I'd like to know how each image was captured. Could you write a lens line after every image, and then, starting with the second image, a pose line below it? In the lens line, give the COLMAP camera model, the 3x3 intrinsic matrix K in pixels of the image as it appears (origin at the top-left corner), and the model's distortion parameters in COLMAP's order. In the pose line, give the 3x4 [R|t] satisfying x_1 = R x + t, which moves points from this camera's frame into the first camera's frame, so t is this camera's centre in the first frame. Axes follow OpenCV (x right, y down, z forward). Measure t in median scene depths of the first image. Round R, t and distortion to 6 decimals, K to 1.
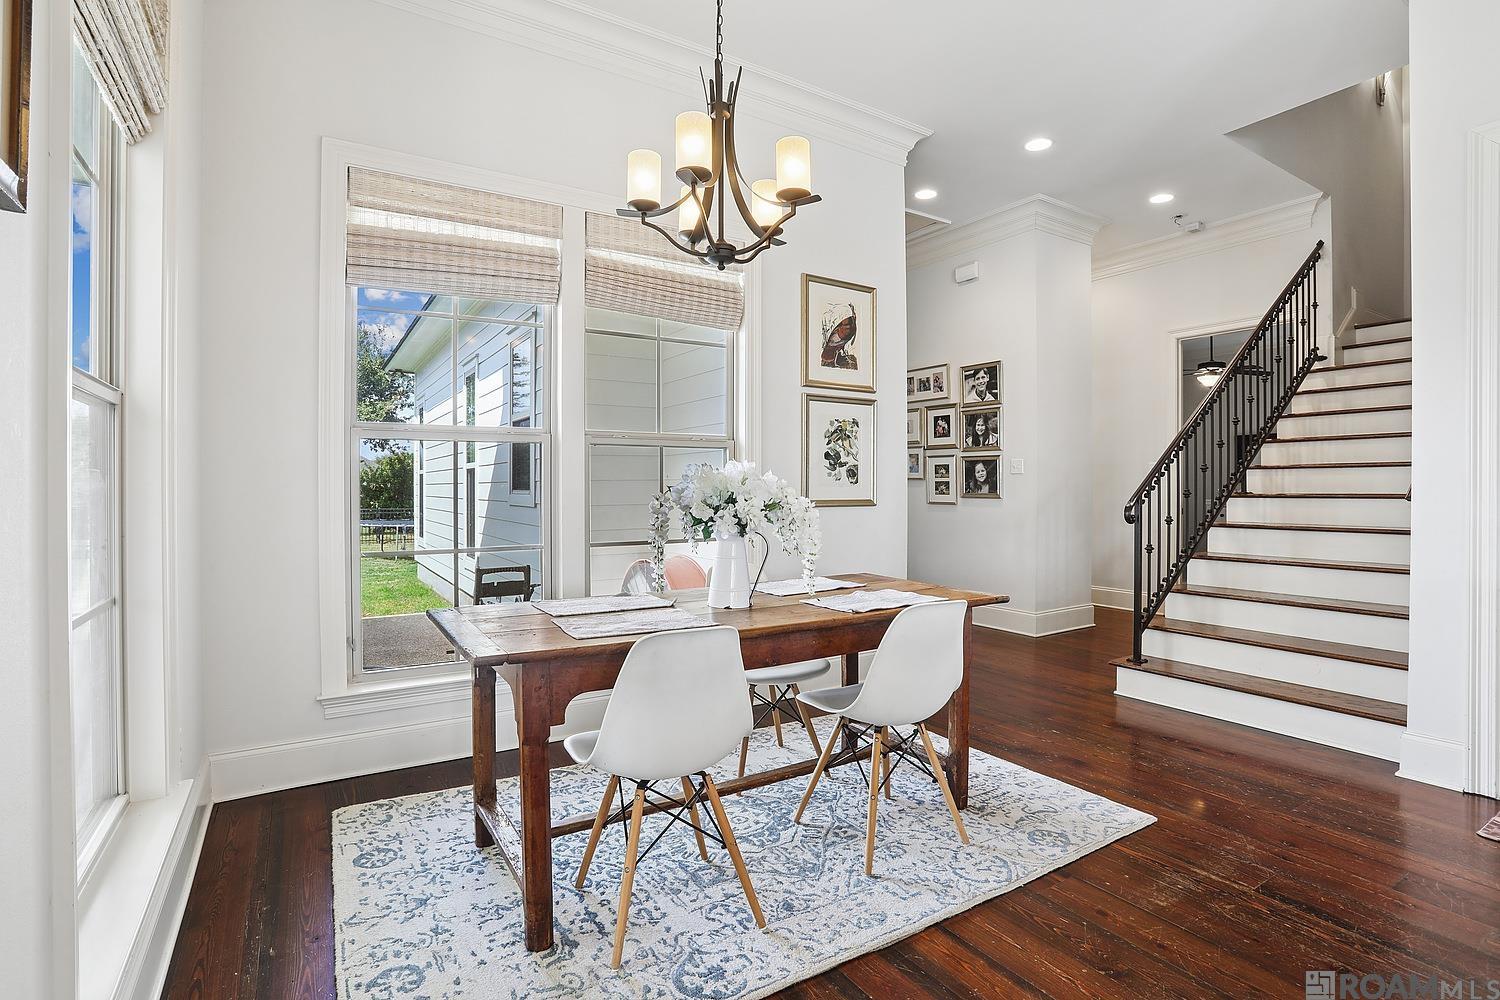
lens RADIAL K [[748.4, 0, 744.4], [0, 748.4, 487.5], [0, 0, 1]] dist [-0.003116, 0.000959]
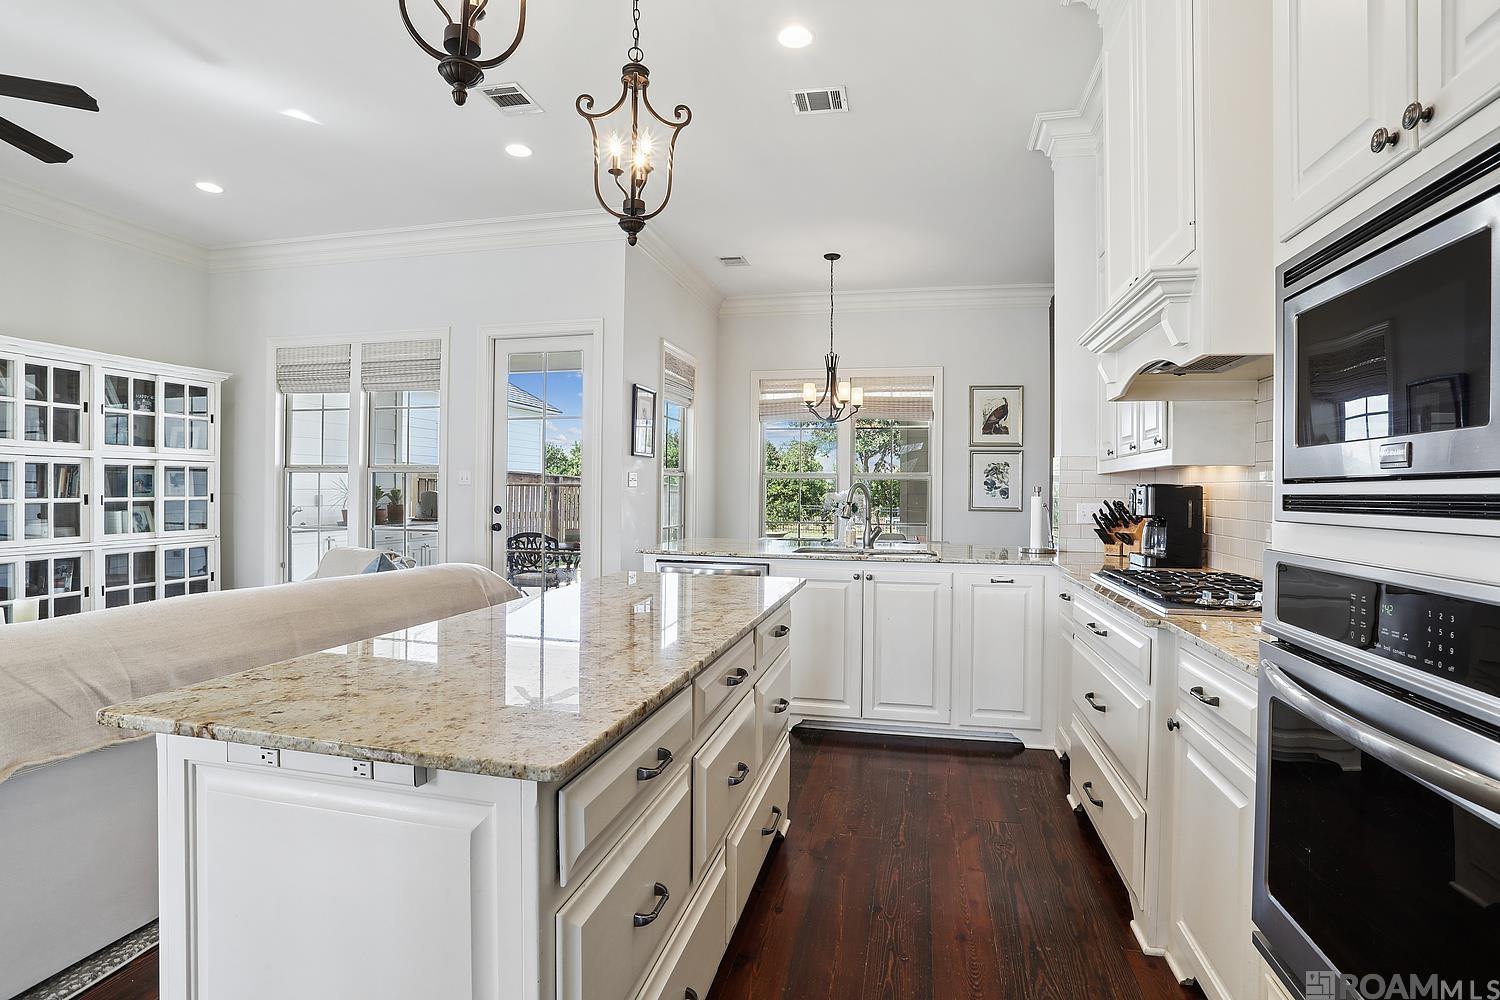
lens RADIAL K [[748.4, 0, 751.2], [0, 748.4, 497.8], [0, 0, 1]] dist [-0.003116, 0.000959]
pose [[0.726310, 0.012247, -0.687258, 0.941337], [-0.013227, 0.999905, 0.003840, -0.006214], [0.687240, 0.006302, 0.726403, -0.710551]]
